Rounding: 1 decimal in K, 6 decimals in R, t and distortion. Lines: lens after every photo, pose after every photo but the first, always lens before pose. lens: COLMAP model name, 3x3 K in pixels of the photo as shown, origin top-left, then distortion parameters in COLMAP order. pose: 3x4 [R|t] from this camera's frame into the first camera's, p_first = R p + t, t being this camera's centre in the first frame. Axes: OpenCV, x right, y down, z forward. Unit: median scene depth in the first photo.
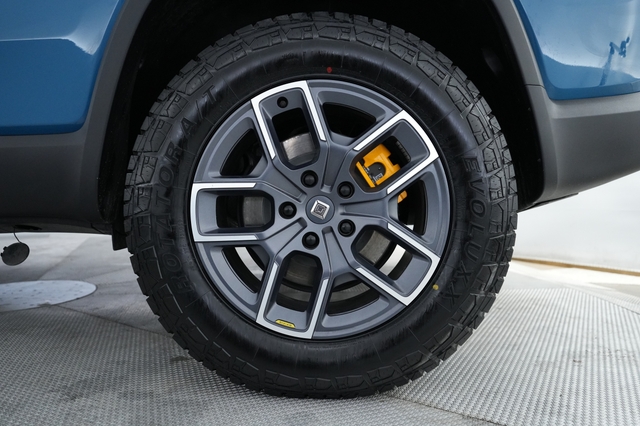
lens RADIAL K [[465.7, 0, 318.1], [0, 465.7, 215.4], [0, 0, 1]] dist [-0.000013, 0.000246]
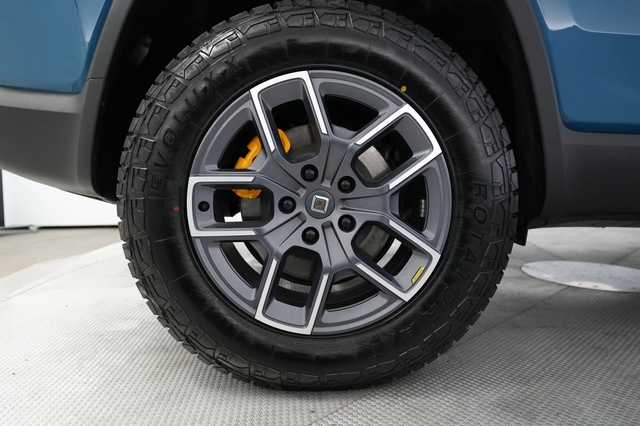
lens RADIAL K [[422.5, 0, 318.0], [0, 422.5, 212.5], [0, 0, 1]] dist [-0.004810, 0.000542]
pose [[0.999414, 0.007605, 0.033365, -0.030192], [-0.009356, 0.998570, 0.052637, -0.042896], [-0.032917, -0.052919, 0.998056, 0.110897]]
